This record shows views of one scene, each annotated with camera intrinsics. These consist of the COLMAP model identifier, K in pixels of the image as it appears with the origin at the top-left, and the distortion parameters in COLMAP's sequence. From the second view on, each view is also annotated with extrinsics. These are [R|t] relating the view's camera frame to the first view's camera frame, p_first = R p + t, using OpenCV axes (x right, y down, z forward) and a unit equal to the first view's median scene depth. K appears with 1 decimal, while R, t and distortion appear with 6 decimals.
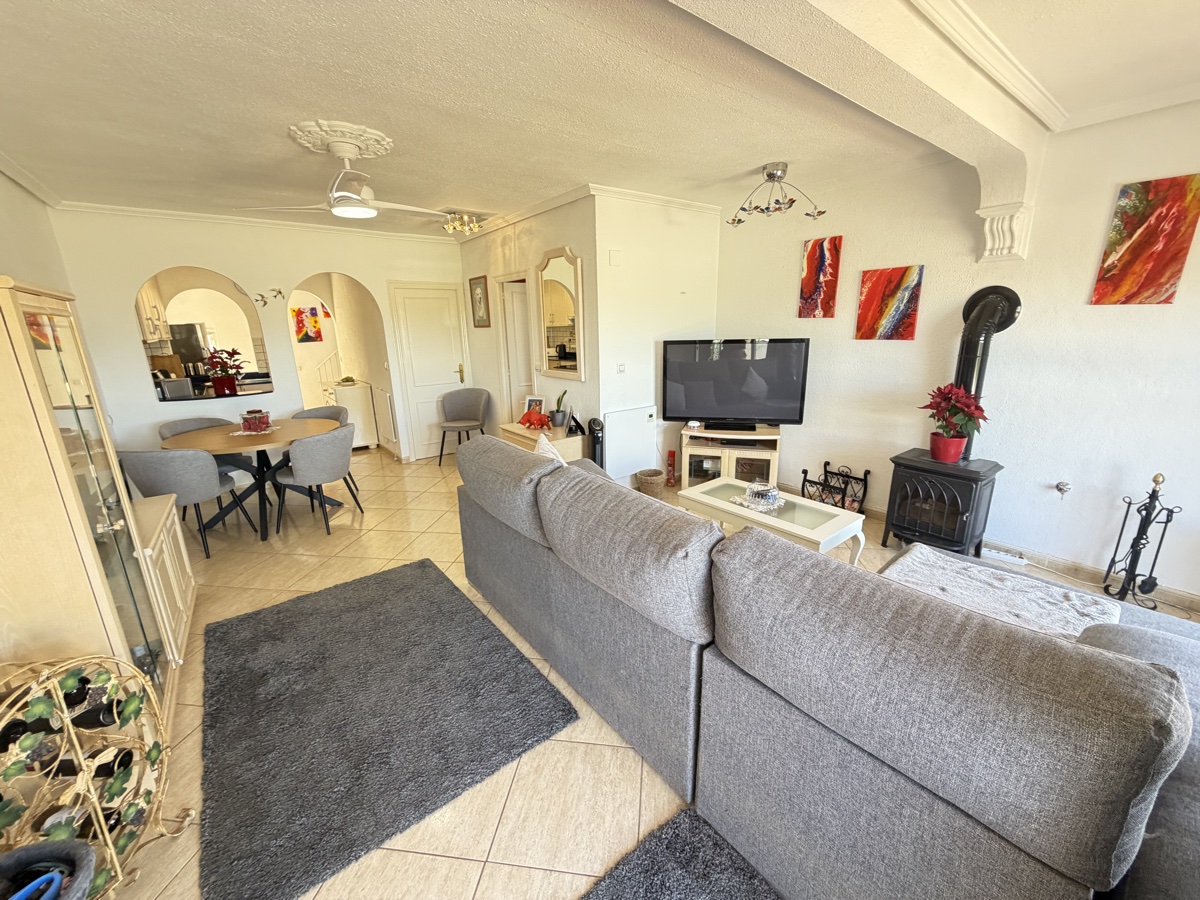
lens RADIAL K [[478.4, 0, 600.0], [0, 478.4, 450.0], [0, 0, 1]] dist [0.000100, -0.000381]
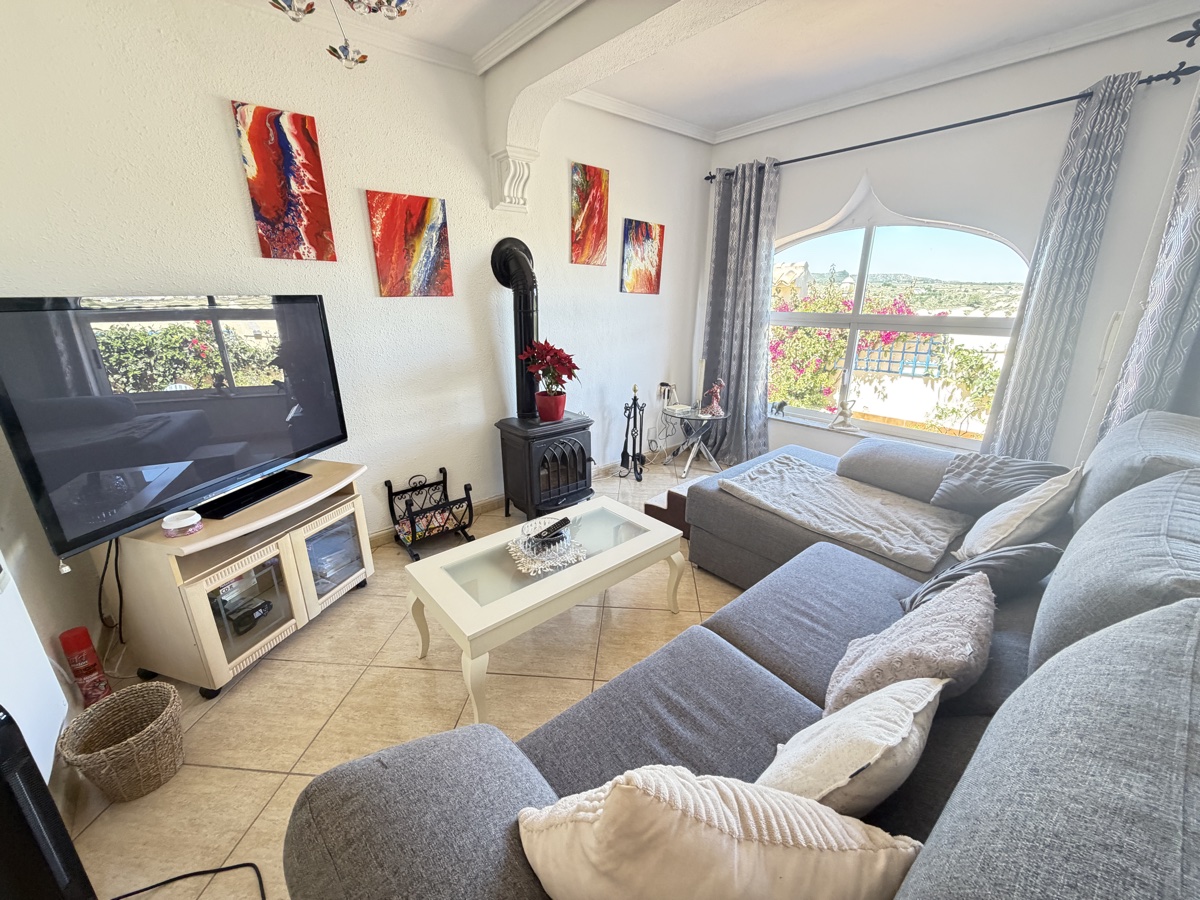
lens RADIAL K [[478.4, 0, 600.0], [0, 478.4, 450.0], [0, 0, 1]] dist [0.000100, -0.000381]
pose [[-0.045220, -0.293338, 0.954939, -0.198332], [0.258097, 0.920031, 0.294837, -0.156794], [-0.965060, 0.259799, 0.034106, 0.761713]]
